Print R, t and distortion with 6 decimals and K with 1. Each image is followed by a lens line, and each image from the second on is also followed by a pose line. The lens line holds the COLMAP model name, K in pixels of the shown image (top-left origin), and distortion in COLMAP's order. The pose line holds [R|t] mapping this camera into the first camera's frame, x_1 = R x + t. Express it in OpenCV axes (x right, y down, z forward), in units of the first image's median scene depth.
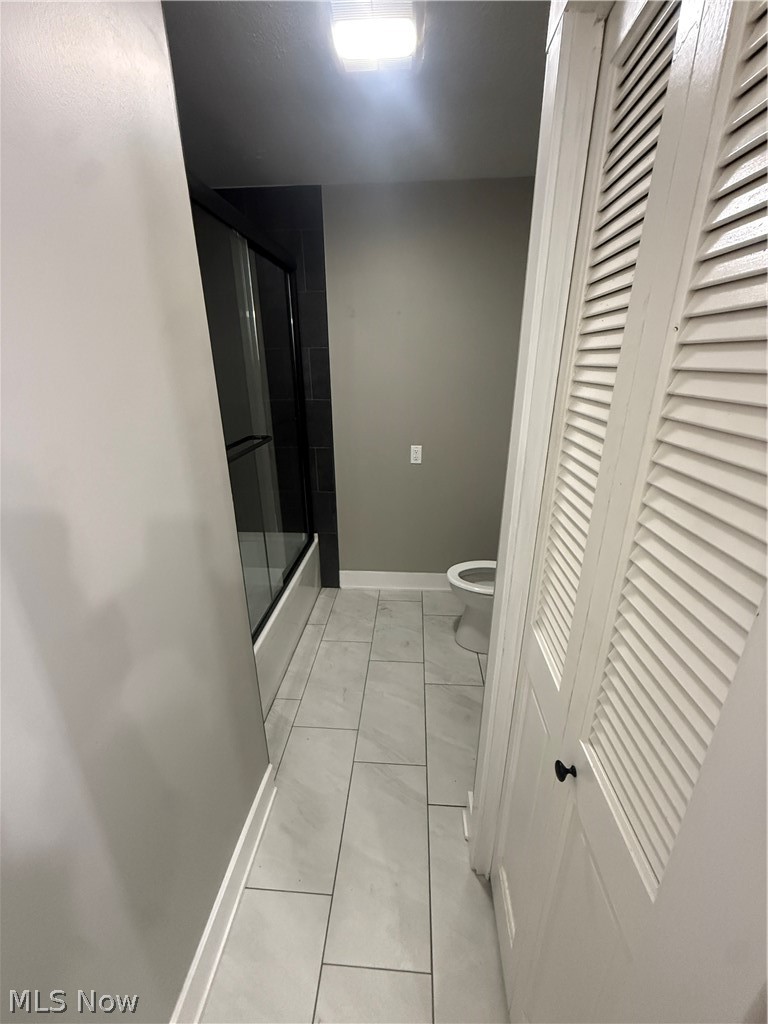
lens RADIAL K [[406.5, 0, 384.3], [0, 406.5, 507.1], [0, 0, 1]] dist [-0.001787, -0.000053]
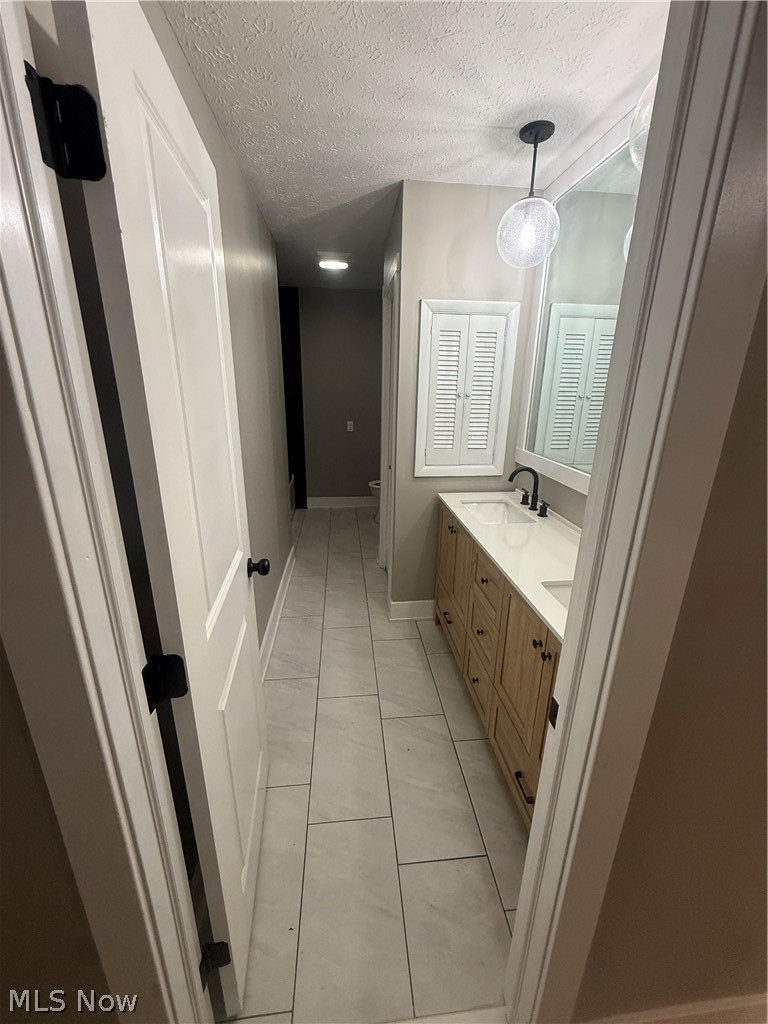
lens RADIAL K [[406.5, 0, 384.3], [0, 406.5, 507.1], [0, 0, 1]] dist [-0.001787, -0.000053]
pose [[0.984111, -0.028902, 0.175188, -0.134833], [0.035452, 0.998780, -0.034370, 0.400861], [-0.173980, 0.040035, 0.983935, -1.082386]]
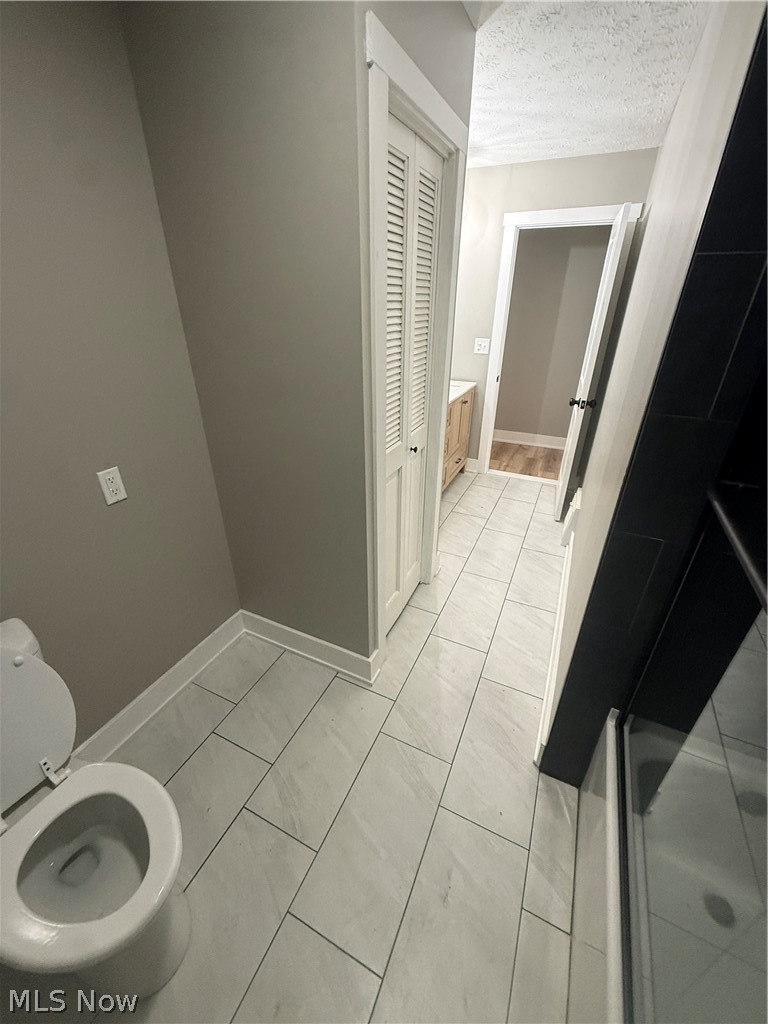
lens RADIAL K [[406.5, 0, 384.3], [0, 406.5, 507.1], [0, 0, 1]] dist [-0.001787, -0.000053]
pose [[-0.933210, -0.160476, 0.321508, -0.115539], [0.125247, 0.693360, 0.709623, -0.370129], [-0.336798, 0.702495, -0.626951, 1.031389]]
